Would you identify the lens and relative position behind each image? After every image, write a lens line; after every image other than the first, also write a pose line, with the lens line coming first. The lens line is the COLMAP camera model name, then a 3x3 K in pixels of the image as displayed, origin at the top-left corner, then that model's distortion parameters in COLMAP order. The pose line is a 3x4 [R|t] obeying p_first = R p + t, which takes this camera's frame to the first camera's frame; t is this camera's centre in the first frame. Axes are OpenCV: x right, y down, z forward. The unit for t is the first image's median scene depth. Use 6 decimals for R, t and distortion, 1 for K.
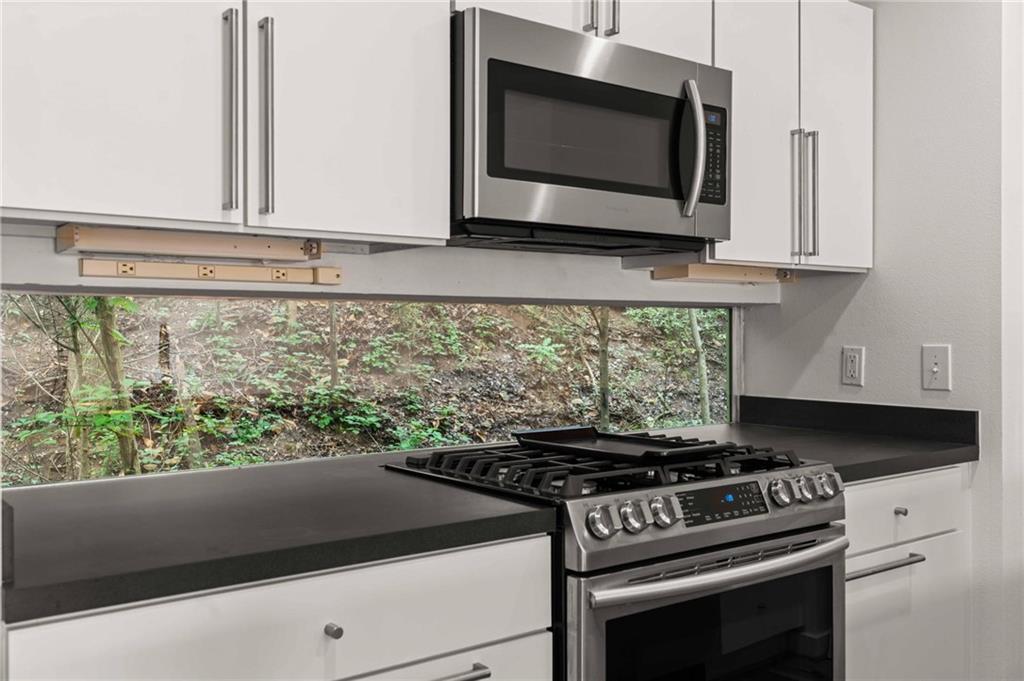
lens RADIAL K [[968.8, 0, 512.0], [0, 968.8, 338.2], [0, 0, 1]] dist [0.018749, 0.000000]
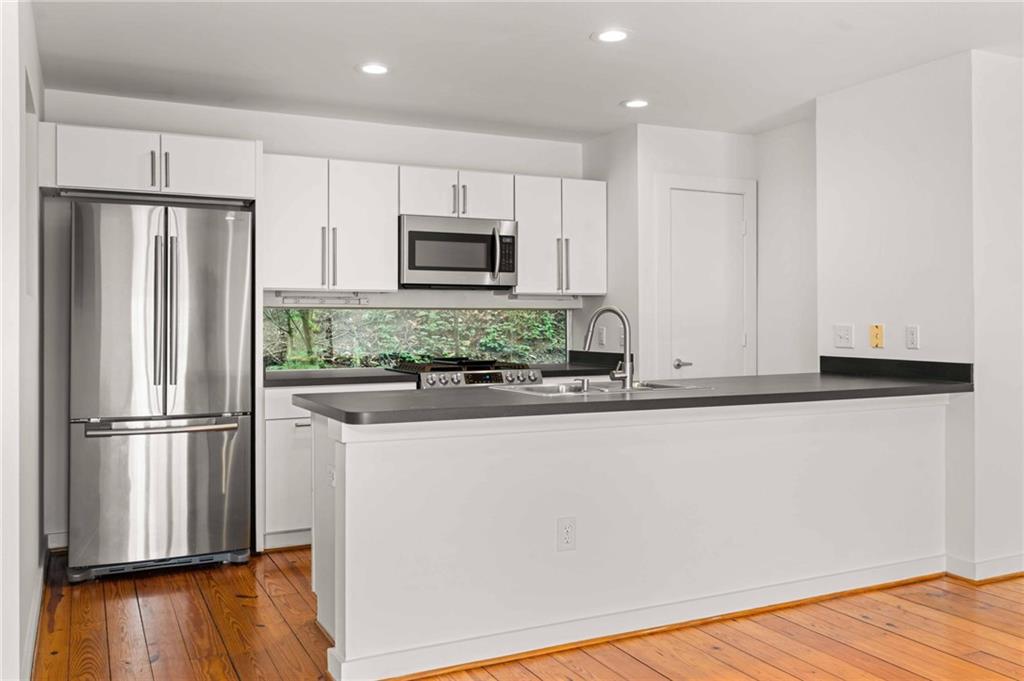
lens RADIAL K [[890.8, 0, 514.8], [0, 890.8, 318.5], [0, 0, 1]] dist [-0.004938, 0.001045]
pose [[0.983226, -0.000710, -0.182391, 0.165349], [-0.001268, 0.999942, -0.010729, 0.003126], [0.182388, 0.010780, 0.983167, -0.343011]]
